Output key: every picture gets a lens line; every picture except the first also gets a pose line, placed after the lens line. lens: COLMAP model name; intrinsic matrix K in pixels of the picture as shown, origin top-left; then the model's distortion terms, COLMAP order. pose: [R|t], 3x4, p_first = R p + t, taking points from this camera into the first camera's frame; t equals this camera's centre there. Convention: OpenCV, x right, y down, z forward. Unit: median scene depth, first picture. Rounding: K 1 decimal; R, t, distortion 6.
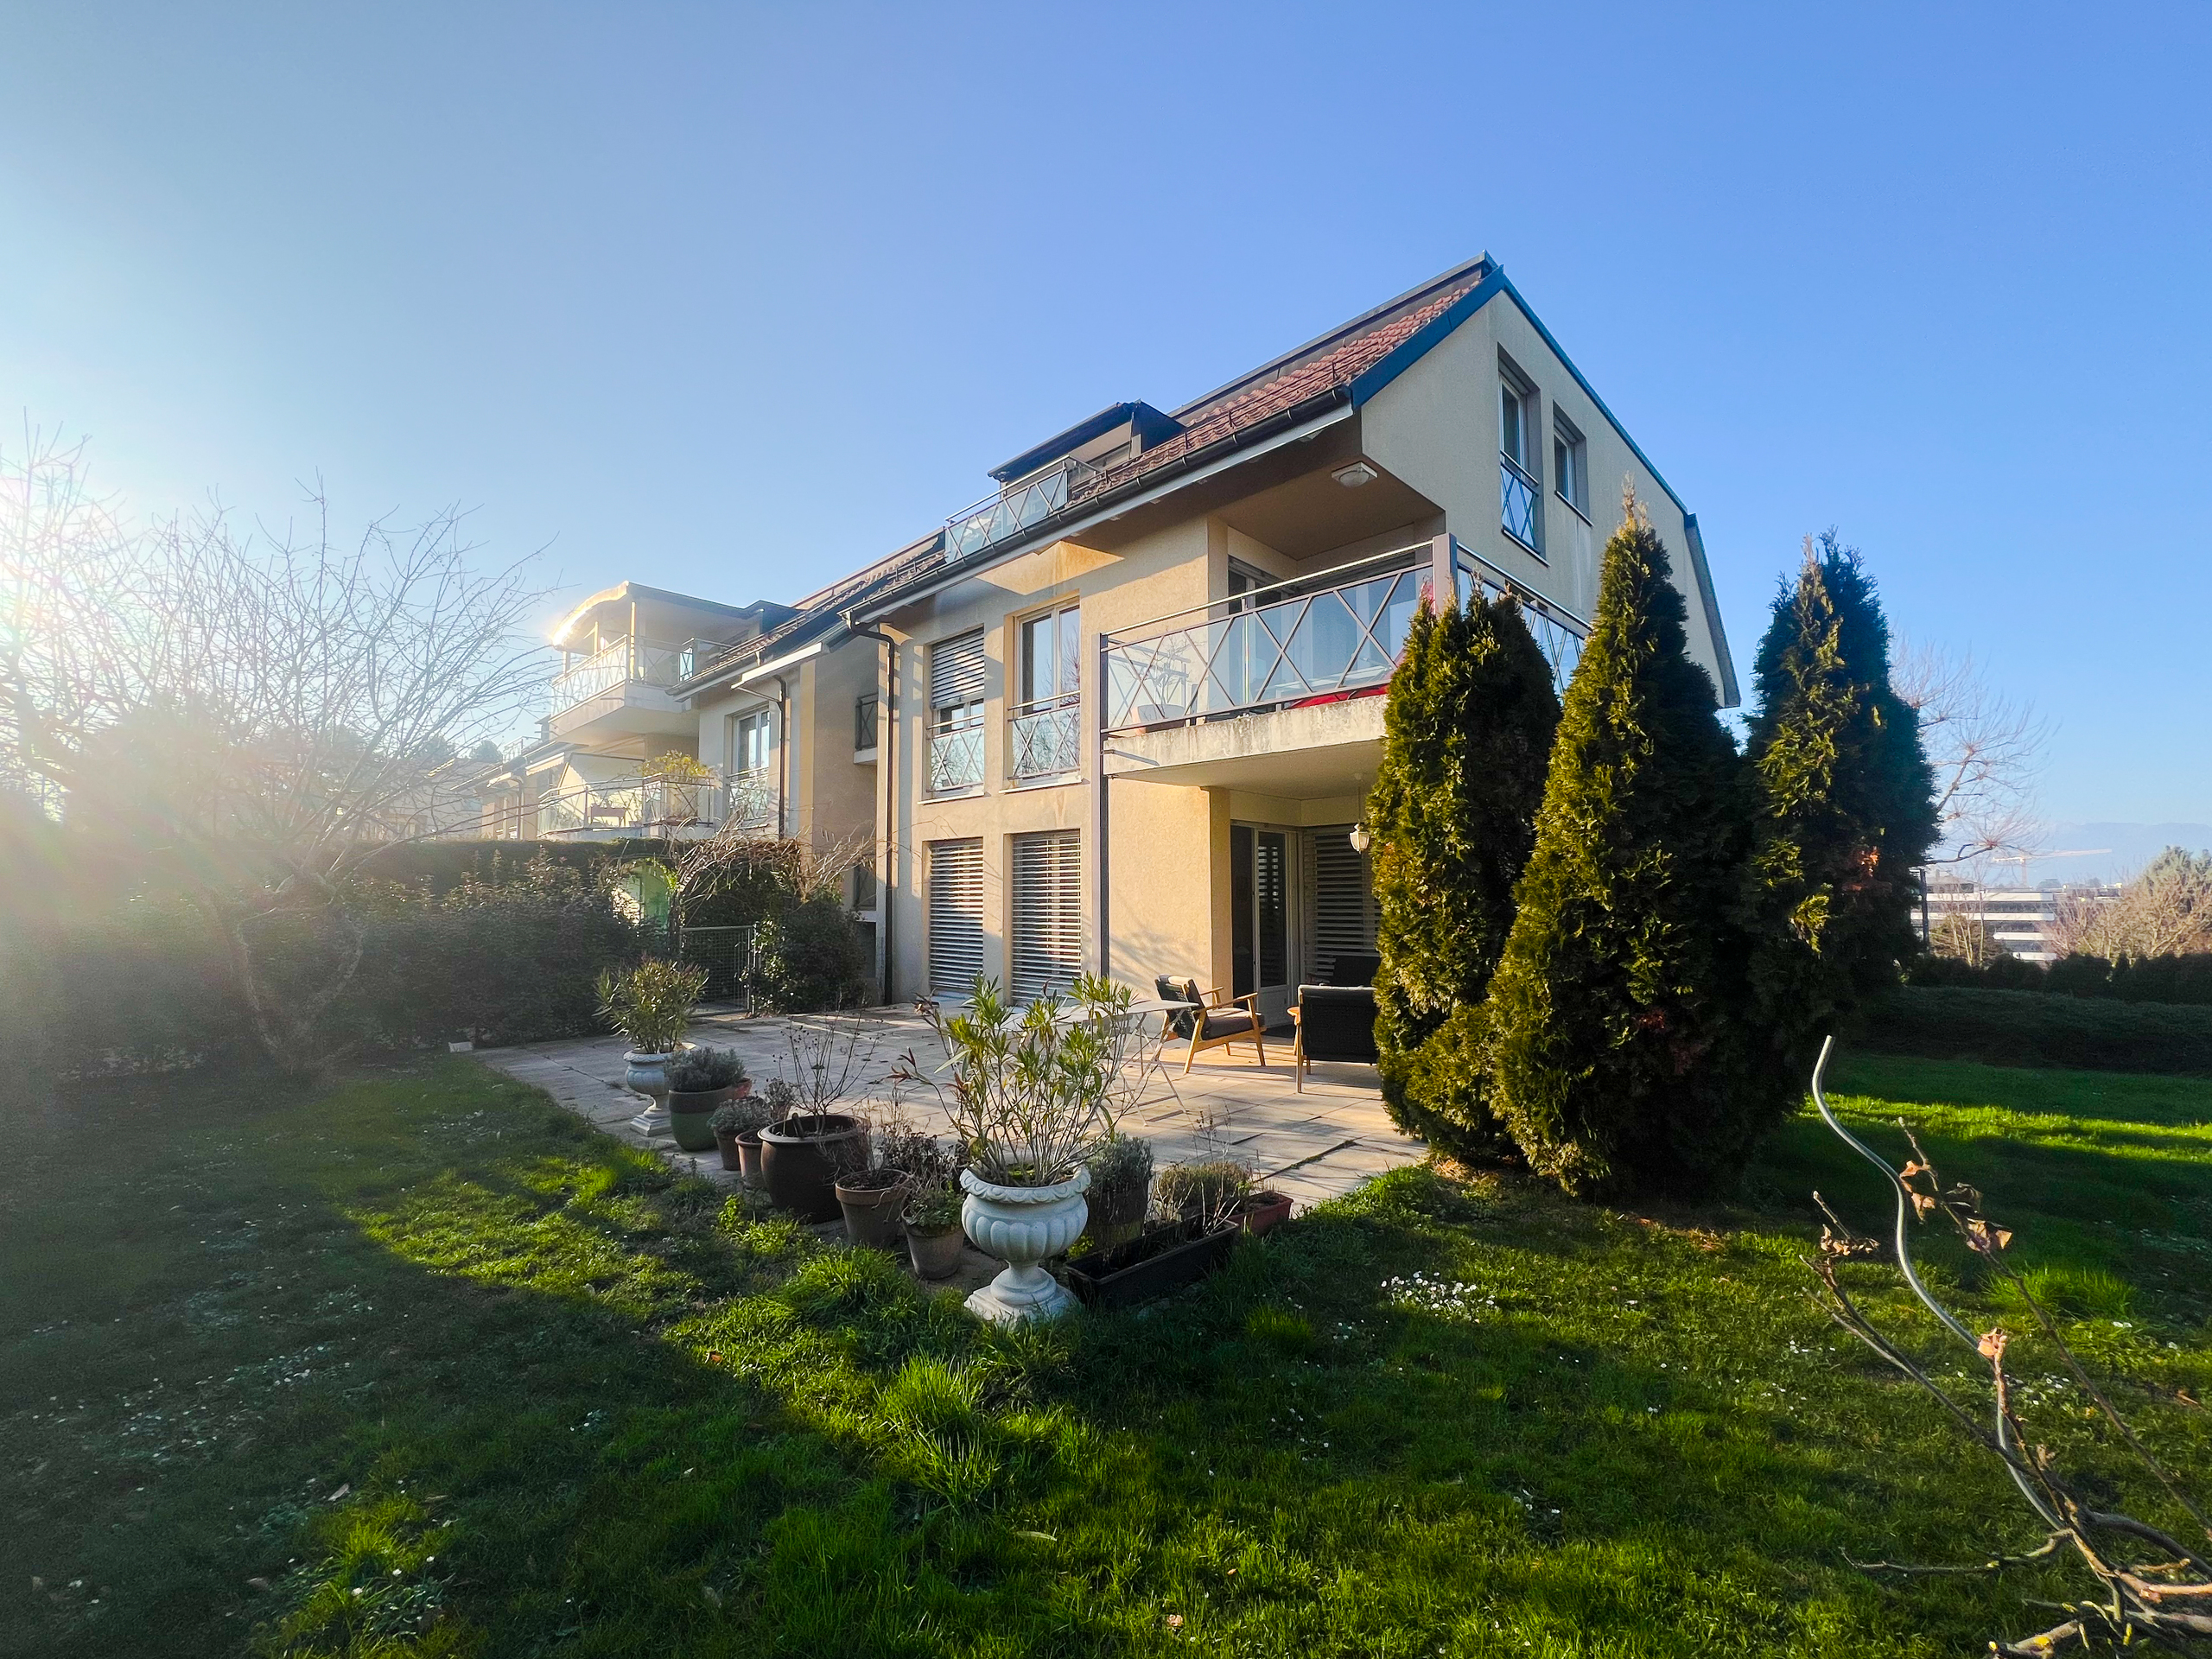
lens RADIAL K [[899.5, 0, 1091.4], [0, 899.5, 837.9], [0, 0, 1]] dist [-0.001311, 0.000813]
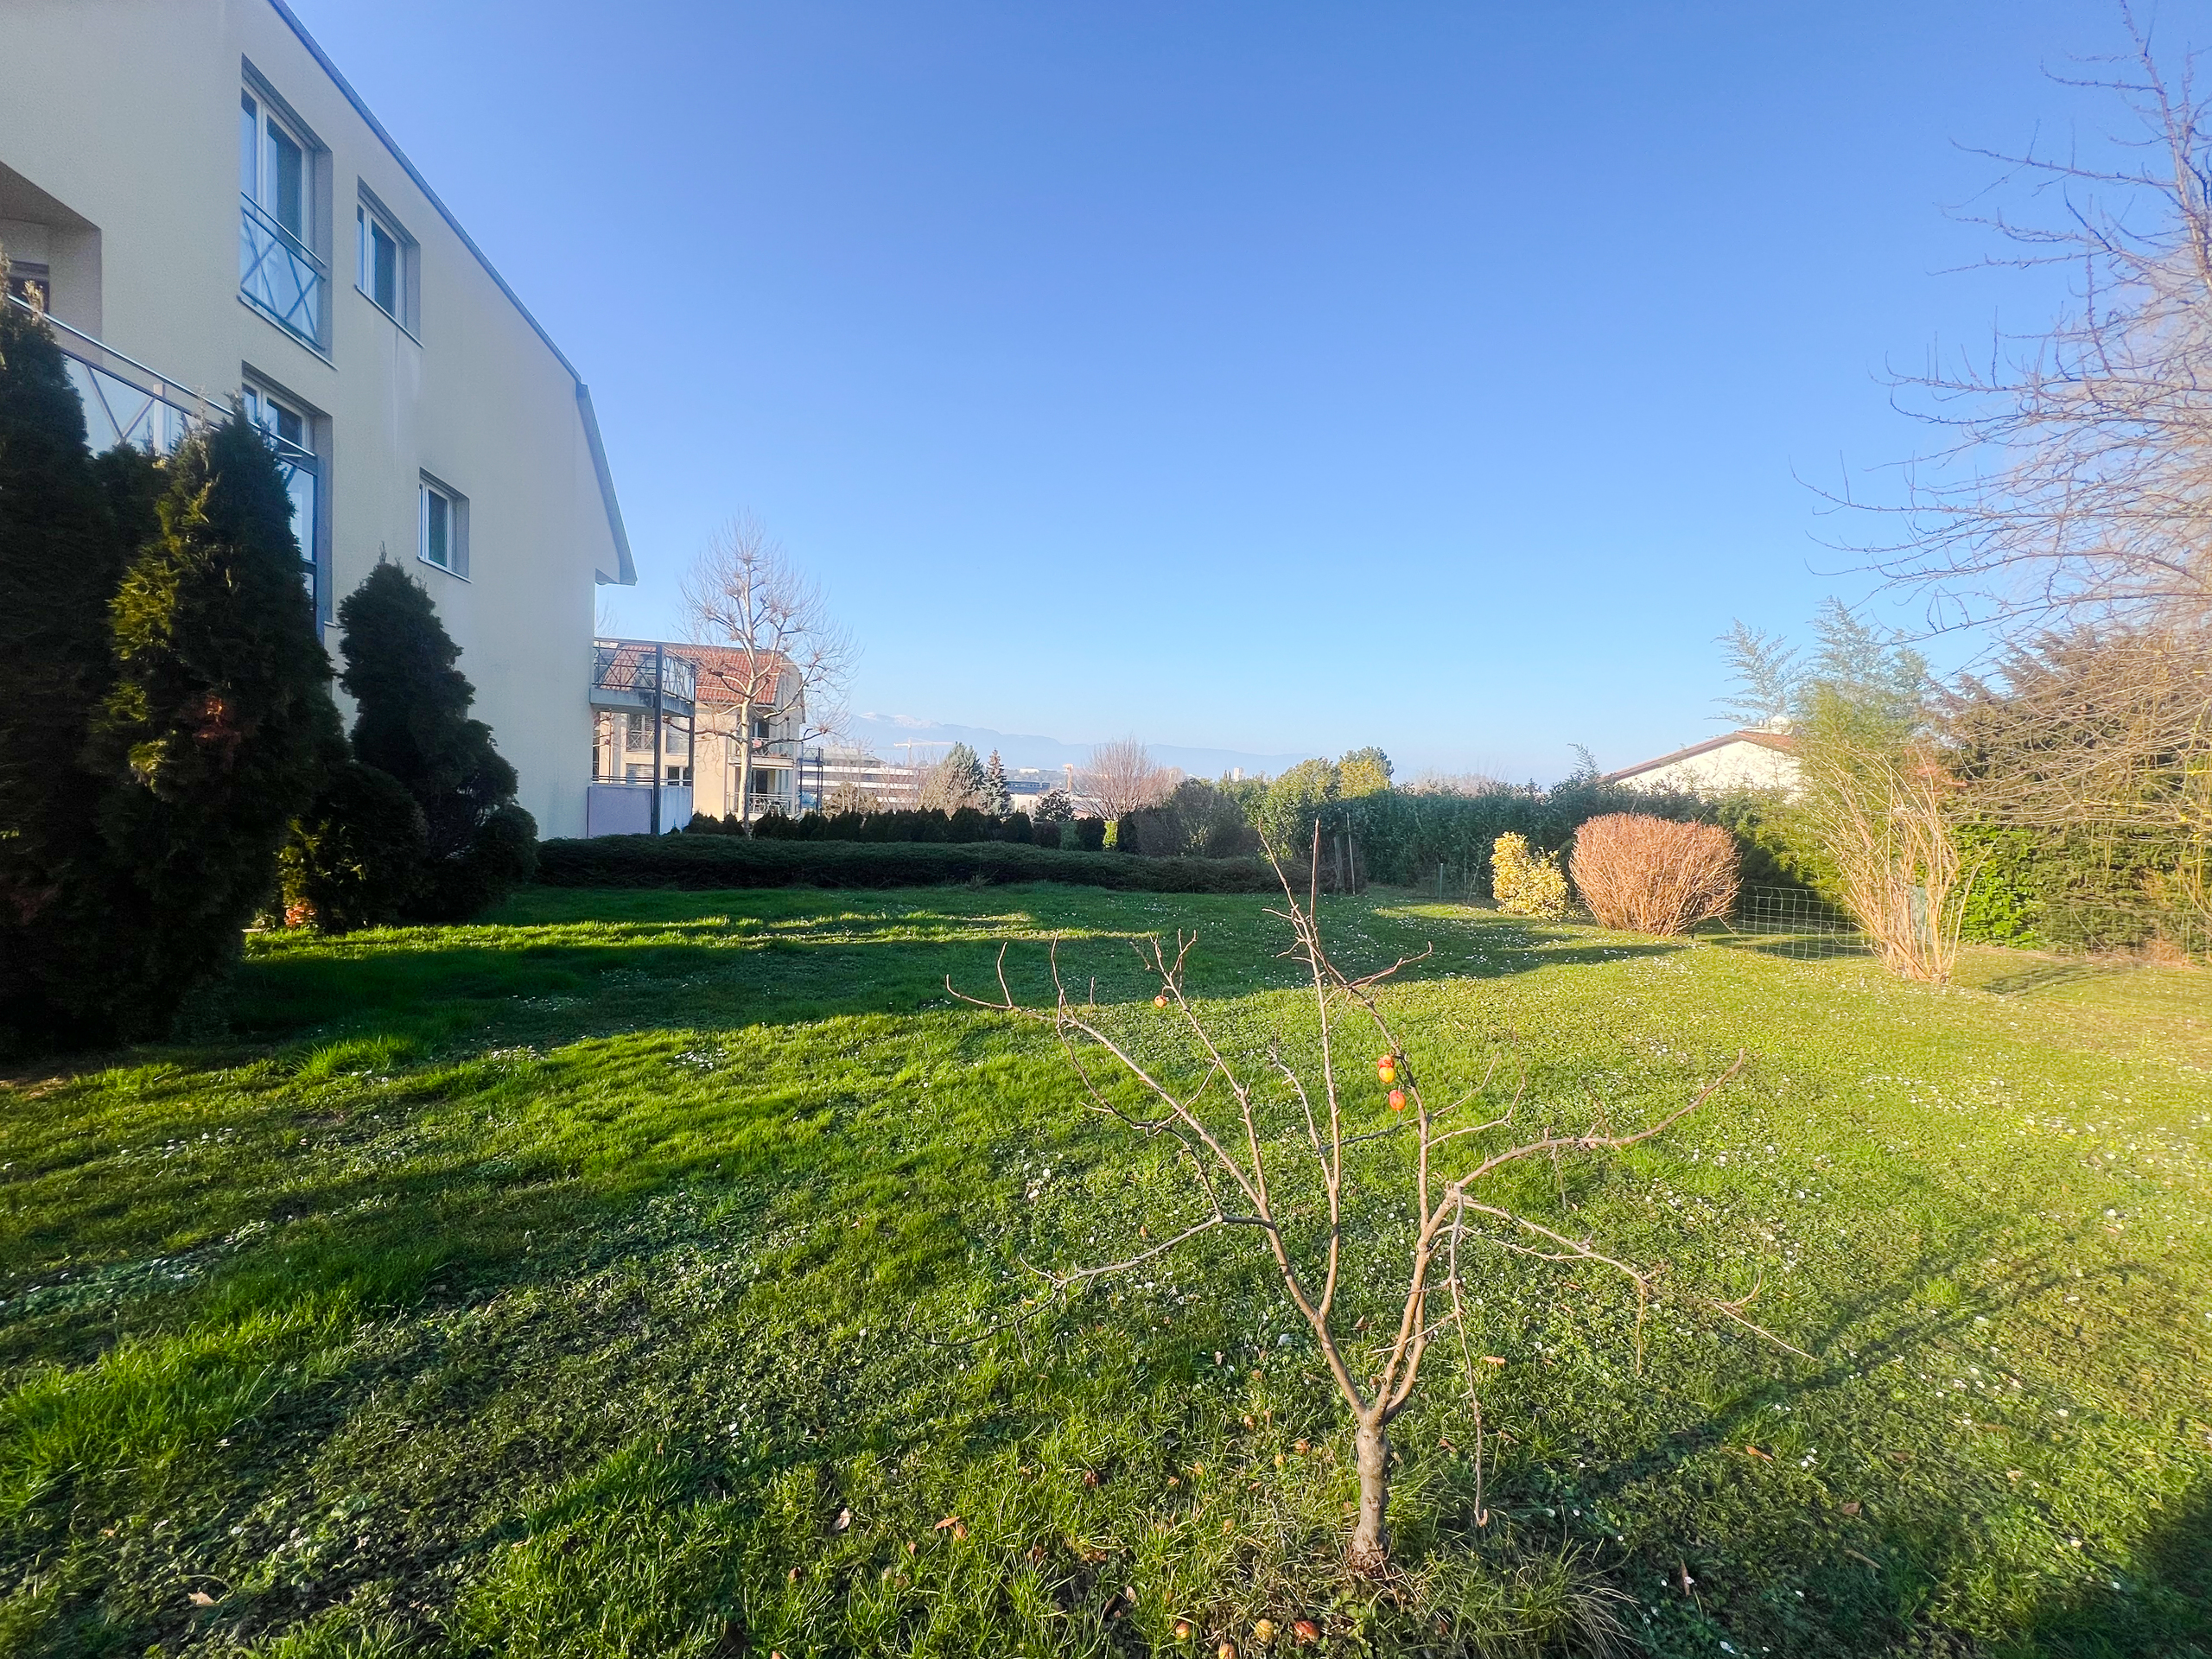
lens RADIAL K [[899.5, 0, 1102.8], [0, 899.5, 820.2], [0, 0, 1]] dist [-0.001311, 0.000813]
pose [[0.523003, -0.010904, 0.852261, 0.450949], [-0.104550, 0.991546, 0.076844, -0.035581], [-0.845894, -0.129294, 0.517442, -0.437385]]
